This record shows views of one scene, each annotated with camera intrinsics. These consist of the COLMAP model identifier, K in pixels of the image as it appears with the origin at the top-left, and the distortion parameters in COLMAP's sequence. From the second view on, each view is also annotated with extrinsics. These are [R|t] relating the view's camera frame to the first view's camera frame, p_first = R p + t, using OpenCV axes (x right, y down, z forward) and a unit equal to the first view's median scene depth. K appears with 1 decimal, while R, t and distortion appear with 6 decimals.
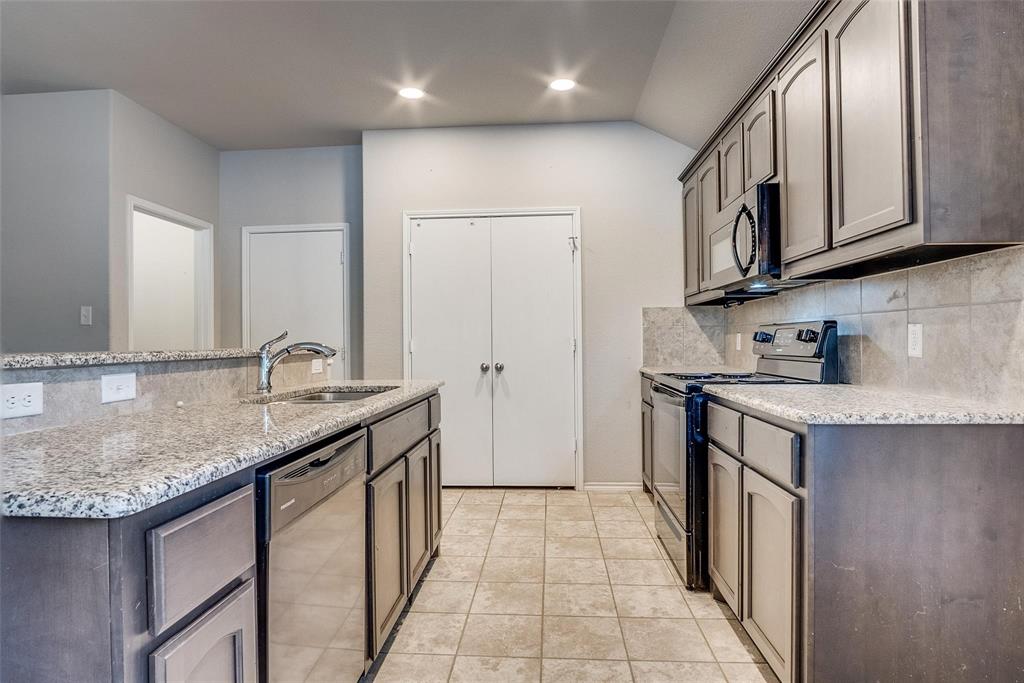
lens RADIAL K [[553.2, 0, 512.3], [0, 553.2, 335.9], [0, 0, 1]] dist [-0.026444, 0.002371]
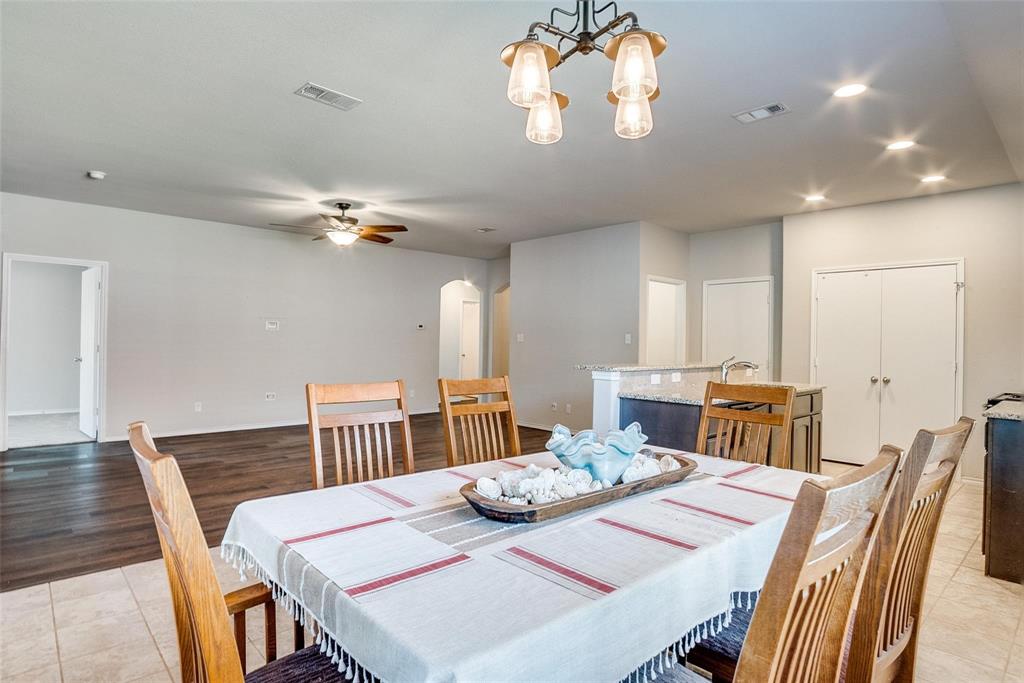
lens RADIAL K [[553.2, 0, 509.7], [0, 553.2, 338.7], [0, 0, 1]] dist [-0.026444, 0.002371]
pose [[0.726789, 0.019479, -0.686585, 0.354866], [-0.017277, 0.999800, 0.010077, -0.068310], [0.686644, 0.004538, 0.726980, -0.967160]]
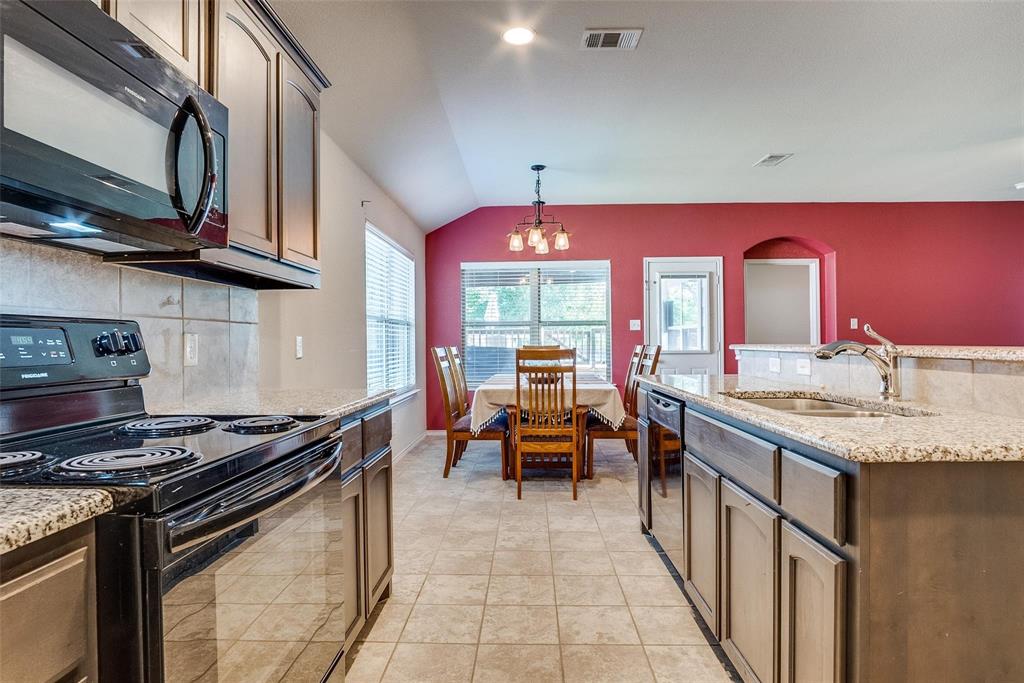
lens RADIAL K [[553.2, 0, 512.1], [0, 553.2, 343.1], [0, 0, 1]] dist [-0.026444, 0.002371]
pose [[-0.999065, 0.014687, -0.040661, 0.135375], [0.014914, 0.999875, -0.005281, 0.007595], [0.040578, -0.005882, -0.999159, 1.548277]]
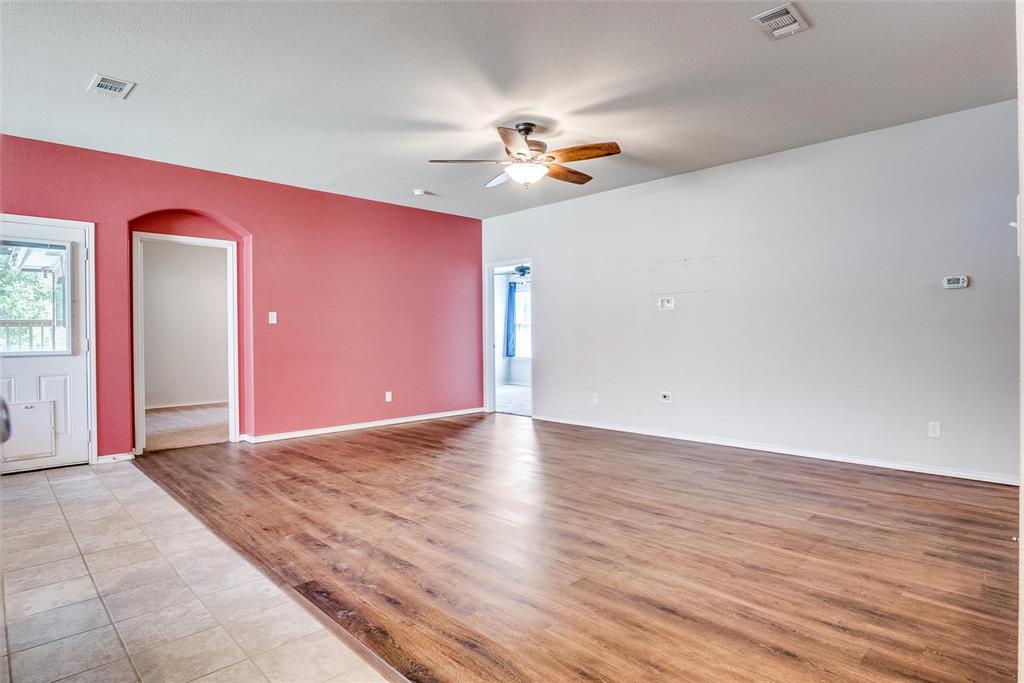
lens RADIAL K [[553.2, 0, 516.8], [0, 553.2, 337.9], [0, 0, 1]] dist [-0.026444, 0.002371]
pose [[-0.656224, 0.019218, -0.754321, -0.484295], [0.022656, 0.999727, 0.005761, 0.019564], [0.754226, -0.013310, -0.656480, 1.333740]]
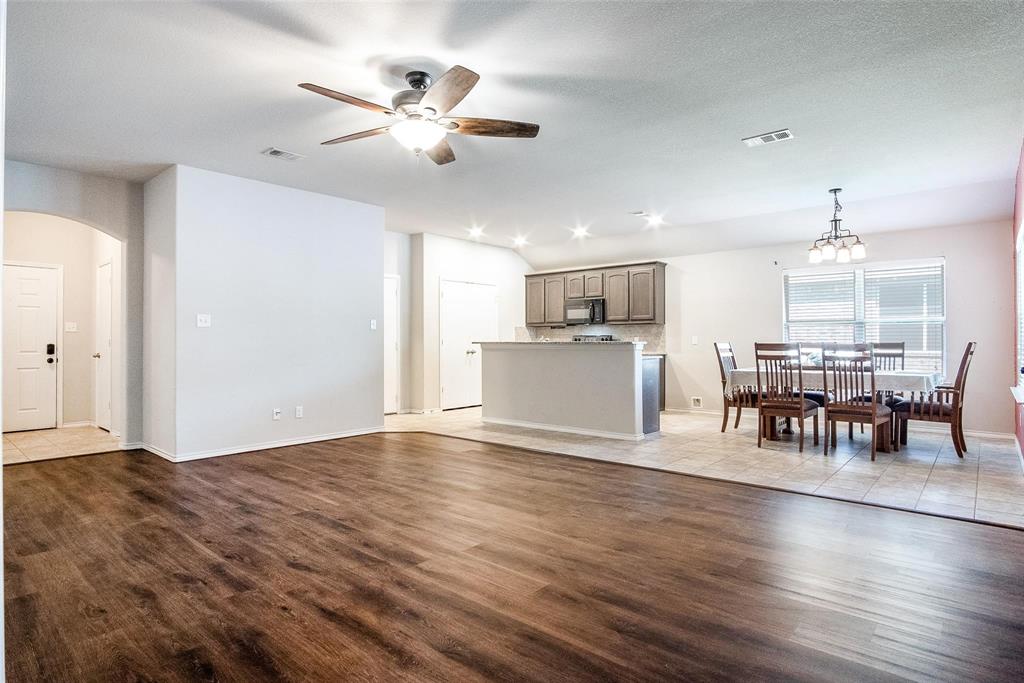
lens RADIAL K [[553.2, 0, 510.3], [0, 553.2, 338.8], [0, 0, 1]] dist [-0.026444, 0.002371]
pose [[0.603741, 0.009353, 0.797126, -2.702828], [-0.012506, 0.999919, -0.002260, 0.013972], [-0.797083, -0.008604, 0.603809, -0.720657]]
